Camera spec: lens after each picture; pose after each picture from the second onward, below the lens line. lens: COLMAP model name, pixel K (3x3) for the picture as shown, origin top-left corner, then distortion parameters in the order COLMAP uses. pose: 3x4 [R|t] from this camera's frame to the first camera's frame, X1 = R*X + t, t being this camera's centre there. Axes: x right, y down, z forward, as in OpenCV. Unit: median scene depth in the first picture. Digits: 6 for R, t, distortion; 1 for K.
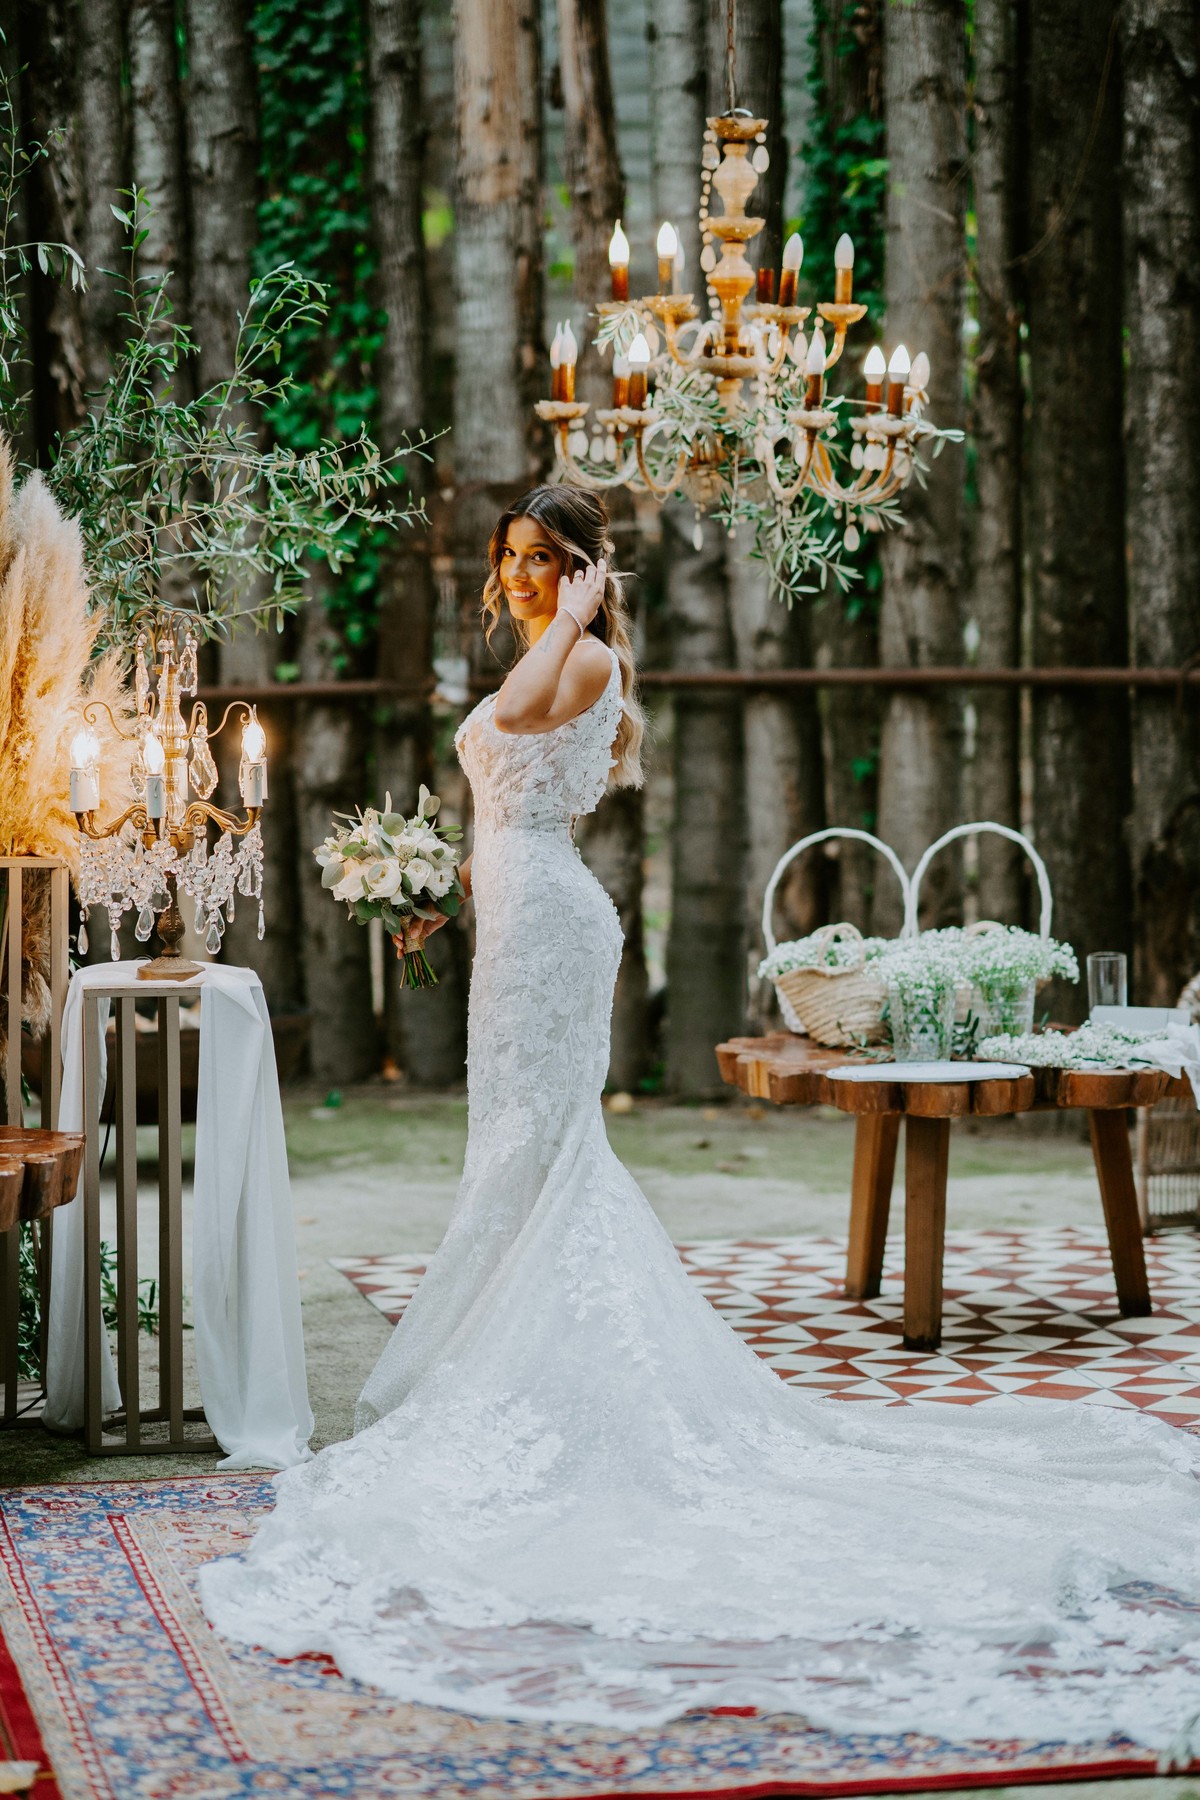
lens RADIAL K [[4378.4, 0, 599.6], [0, 4378.4, 903.0], [0, 0, 1]] dist [0.103905, 0.000000]
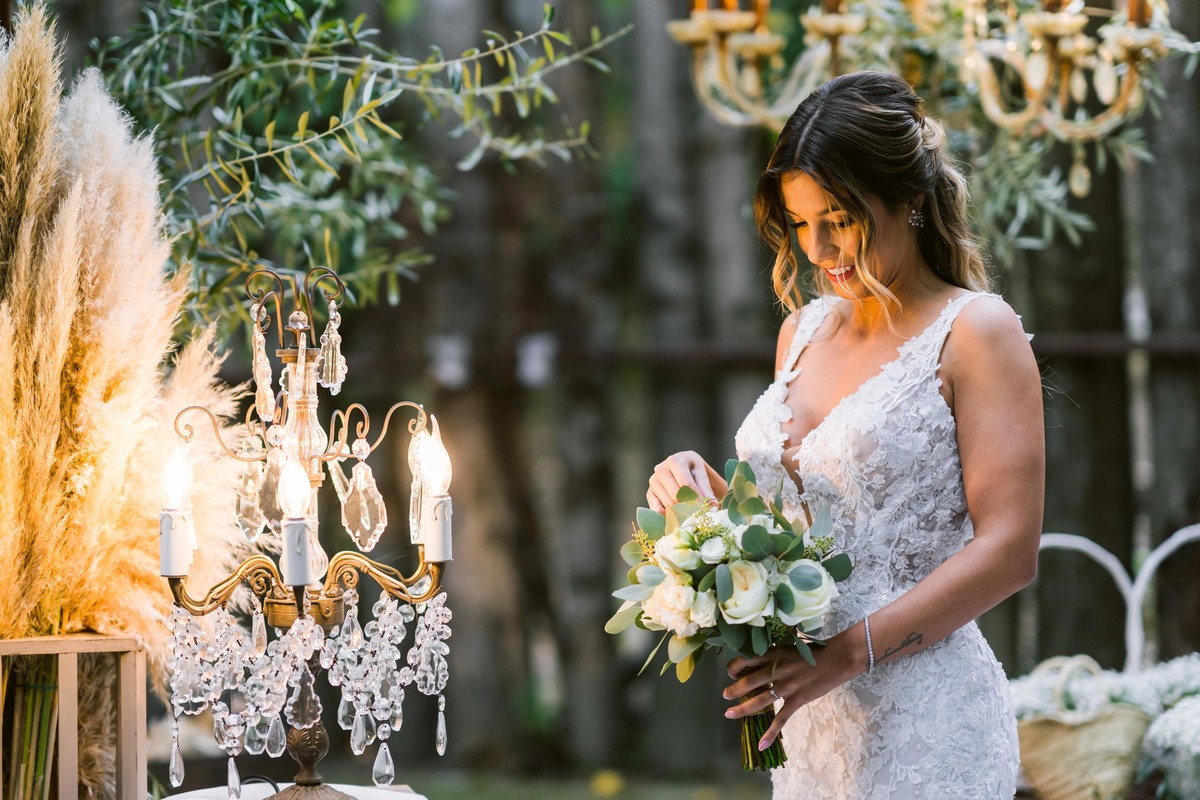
lens RADIAL K [[2918.9, 0, 595.0], [0, 2918.9, 364.1], [0, 0, 1]] dist [0.103905, 0.000000]
pose [[0.995345, -0.016097, 0.095025, -0.086440], [0.020472, 0.998766, -0.045249, -0.027763], [-0.094180, 0.046984, 0.994446, 0.495616]]
